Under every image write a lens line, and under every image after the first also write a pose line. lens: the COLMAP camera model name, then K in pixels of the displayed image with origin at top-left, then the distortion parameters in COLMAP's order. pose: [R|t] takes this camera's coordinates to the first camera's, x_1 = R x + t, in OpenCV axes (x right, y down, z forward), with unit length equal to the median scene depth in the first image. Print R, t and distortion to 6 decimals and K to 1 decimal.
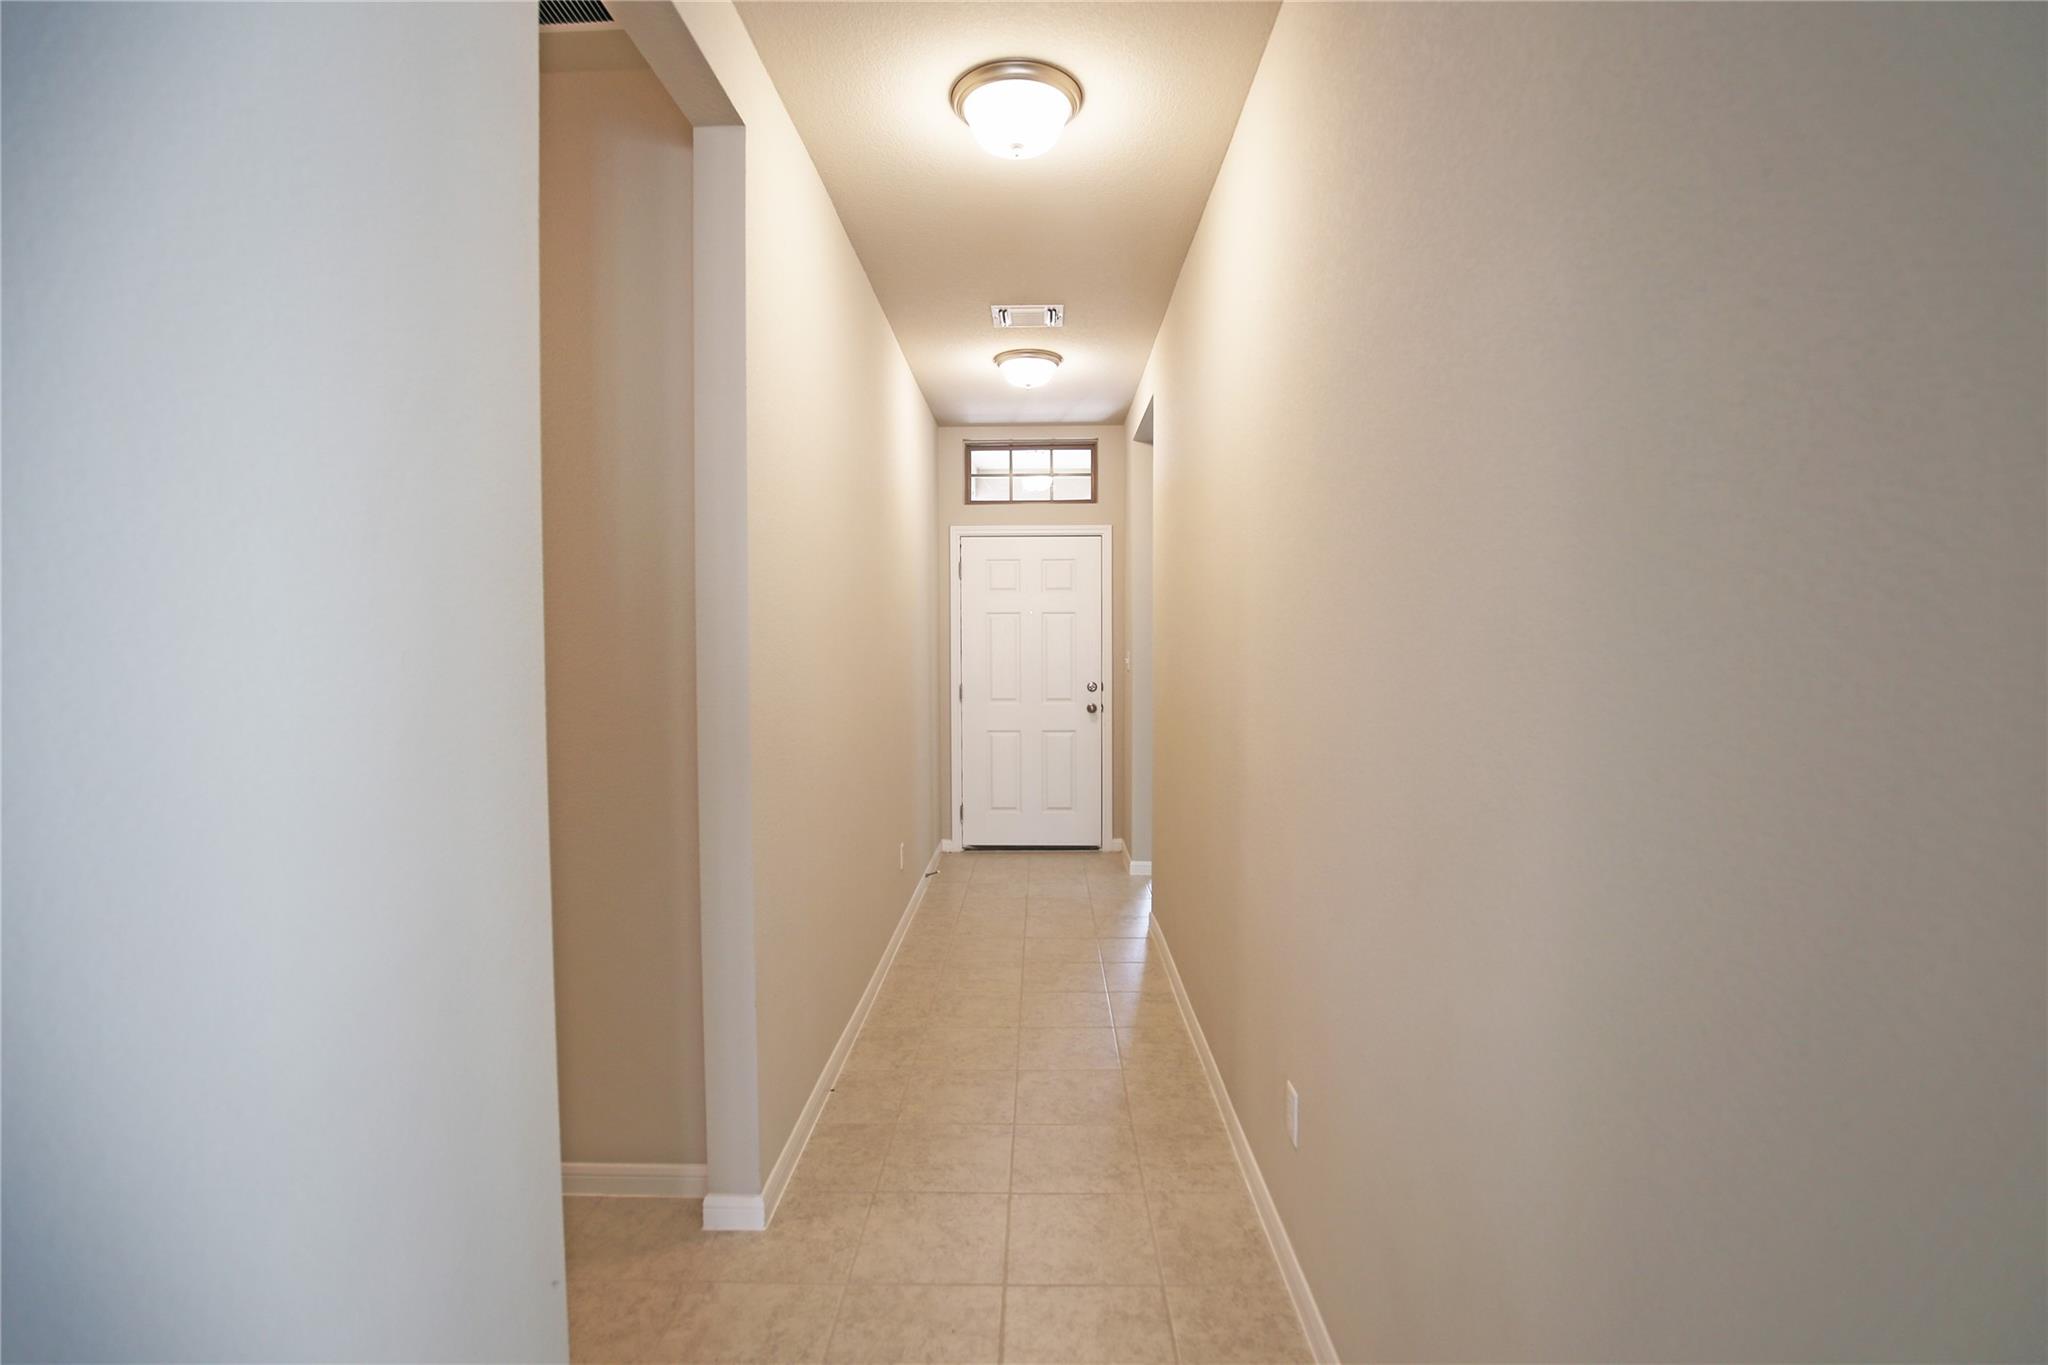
lens RADIAL K [[938.3, 0, 1019.1], [0, 938.3, 672.0], [0, 0, 1]] dist [-0.028911, 0.000362]
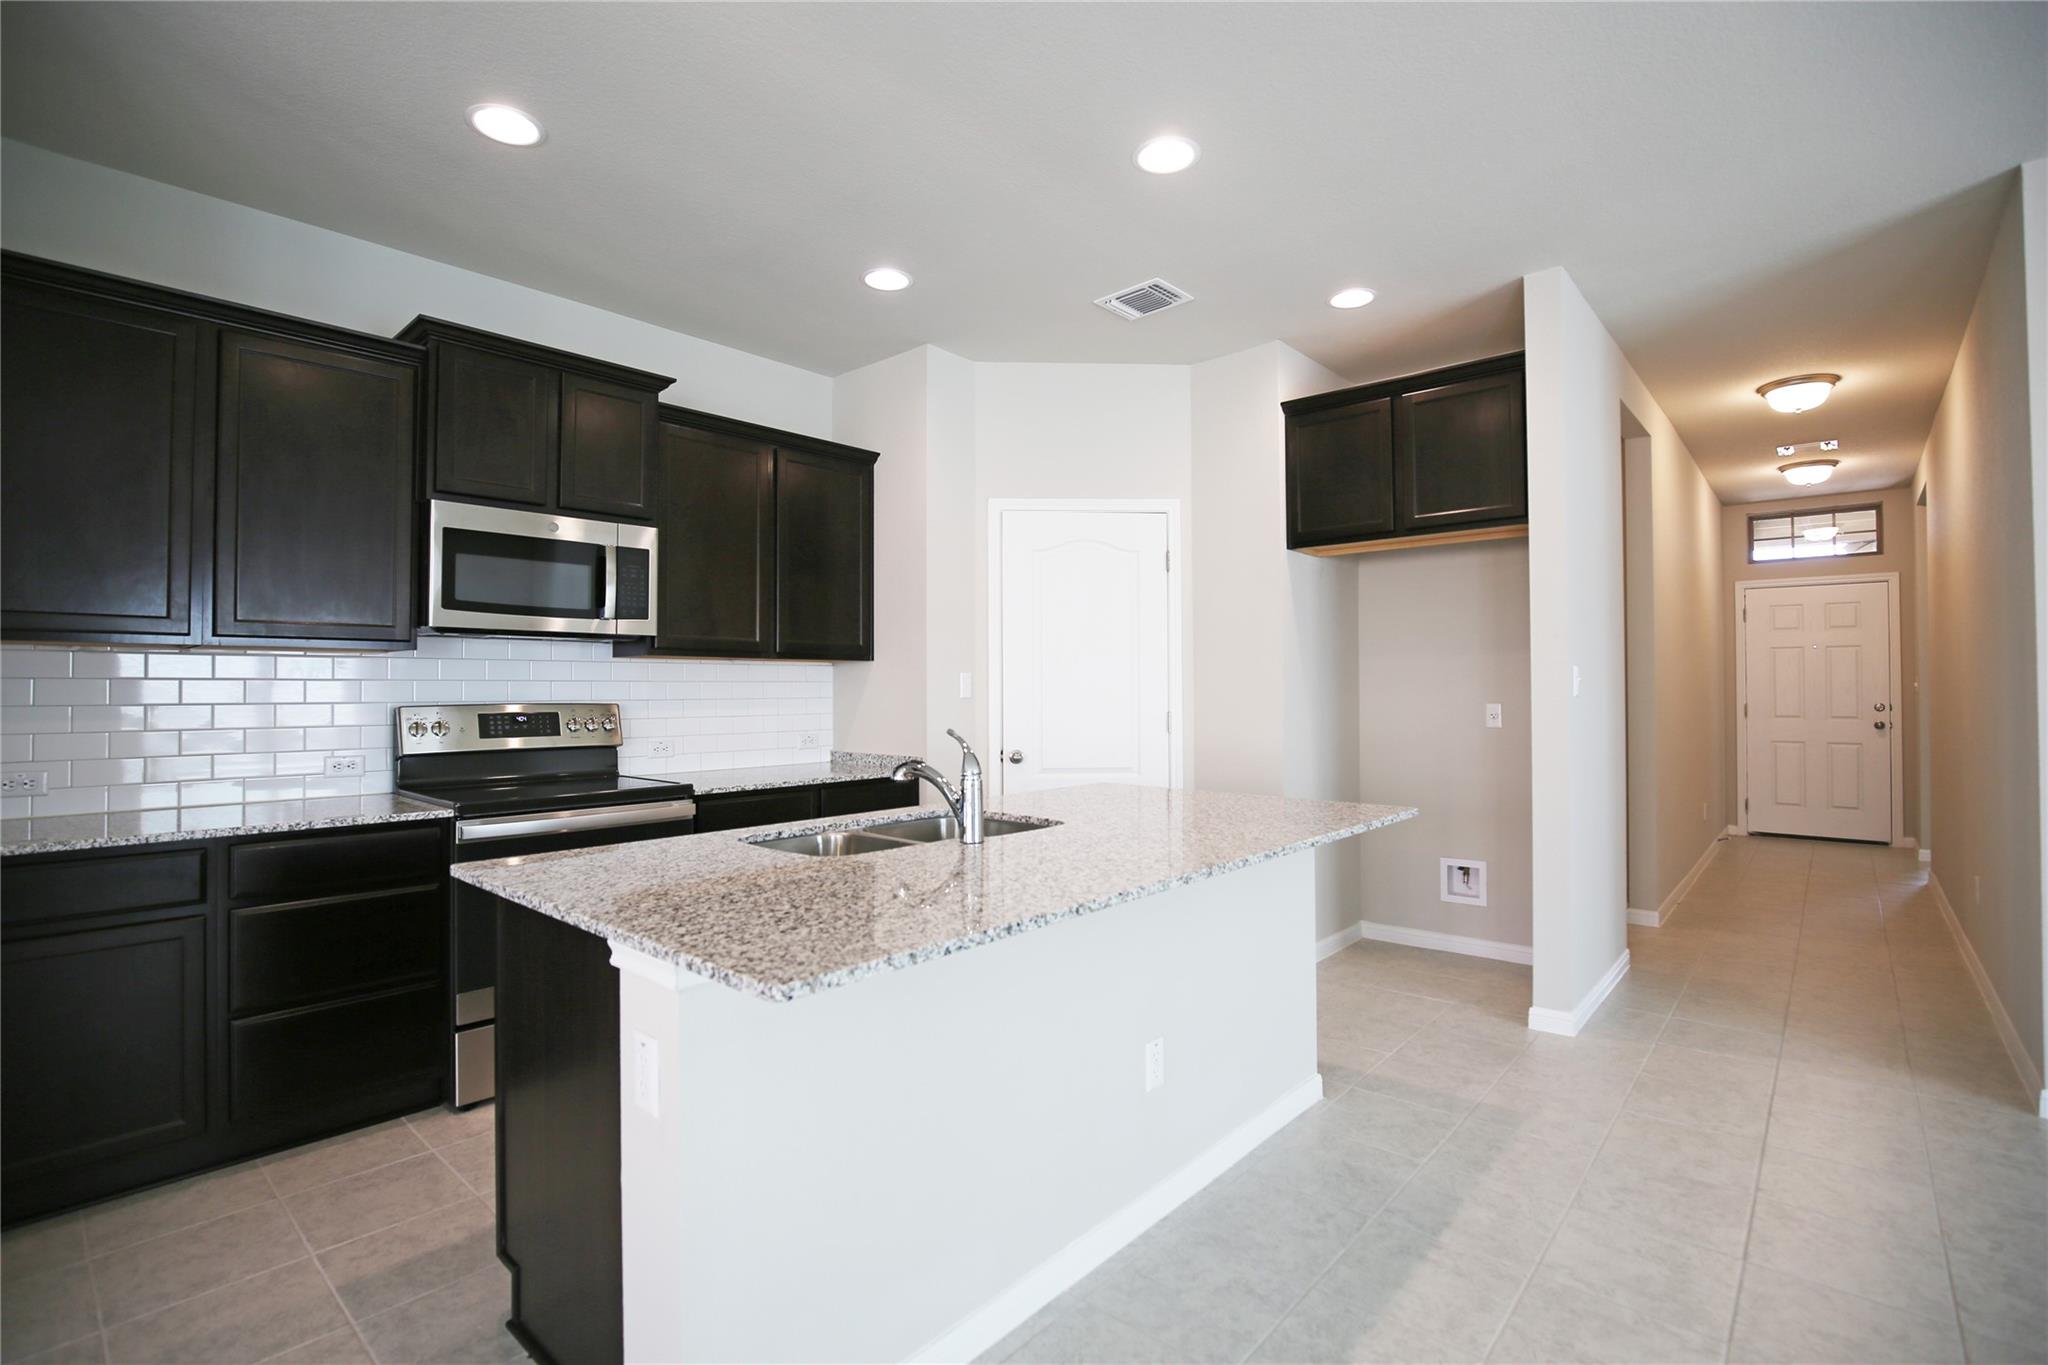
lens RADIAL K [[938.3, 0, 1019.1], [0, 938.3, 672.0], [0, 0, 1]] dist [-0.028911, 0.000362]
pose [[0.765501, -0.006766, -0.643399, -0.011962], [-0.030891, 0.998405, -0.047253, 0.059858], [0.642692, 0.056047, 0.764072, -0.600776]]
